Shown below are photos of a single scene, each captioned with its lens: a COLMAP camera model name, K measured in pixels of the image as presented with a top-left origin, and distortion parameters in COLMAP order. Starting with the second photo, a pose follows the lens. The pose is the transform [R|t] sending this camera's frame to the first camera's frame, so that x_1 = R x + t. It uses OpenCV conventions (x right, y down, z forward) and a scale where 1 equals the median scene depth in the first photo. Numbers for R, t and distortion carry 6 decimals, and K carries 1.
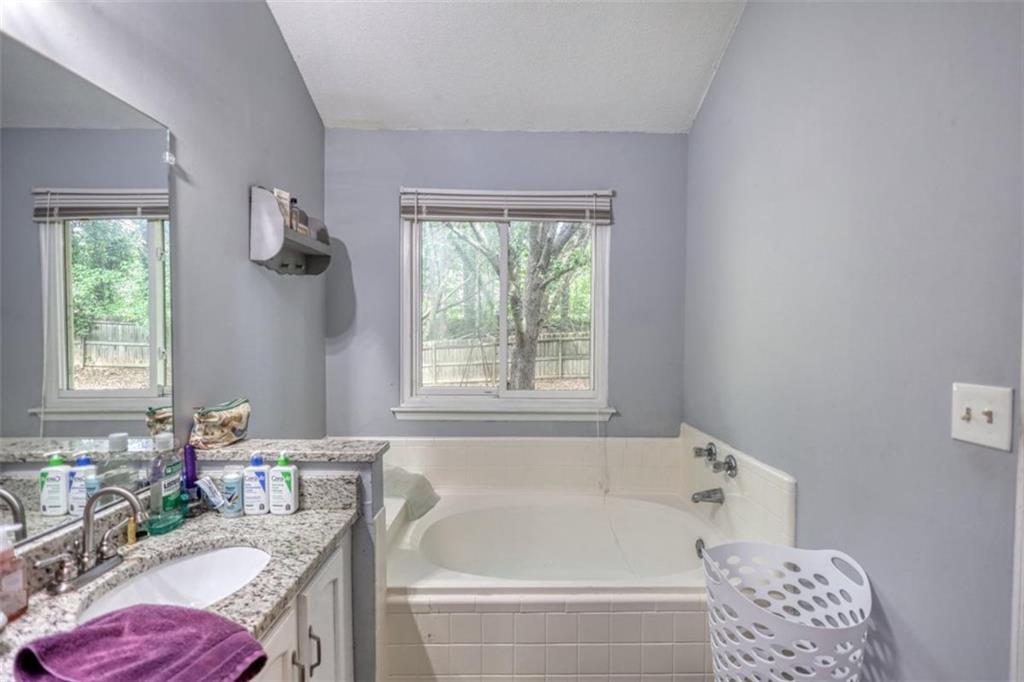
lens RADIAL K [[476.3, 0, 515.8], [0, 476.3, 343.3], [0, 0, 1]] dist [-0.003871, 0.002394]
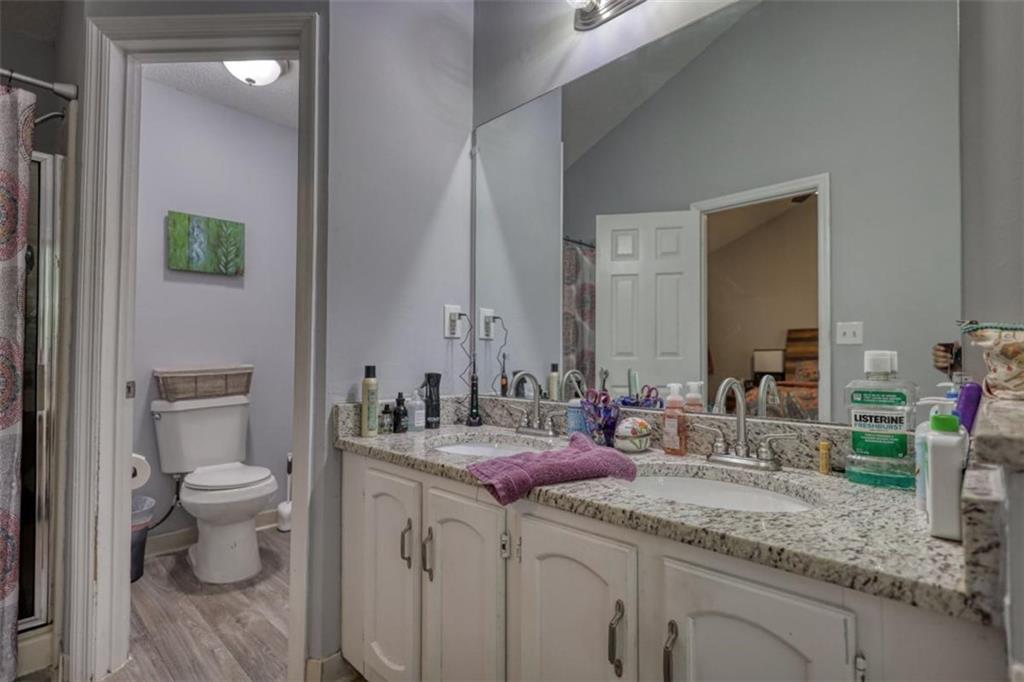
lens RADIAL K [[476.3, 0, 508.9], [0, 476.3, 341.0], [0, 0, 1]] dist [-0.003871, 0.002394]
pose [[-0.689897, -0.018092, -0.723681, 0.101536], [-0.015364, 0.999828, -0.010349, 0.114820], [0.723745, 0.003978, -0.690057, 0.654181]]
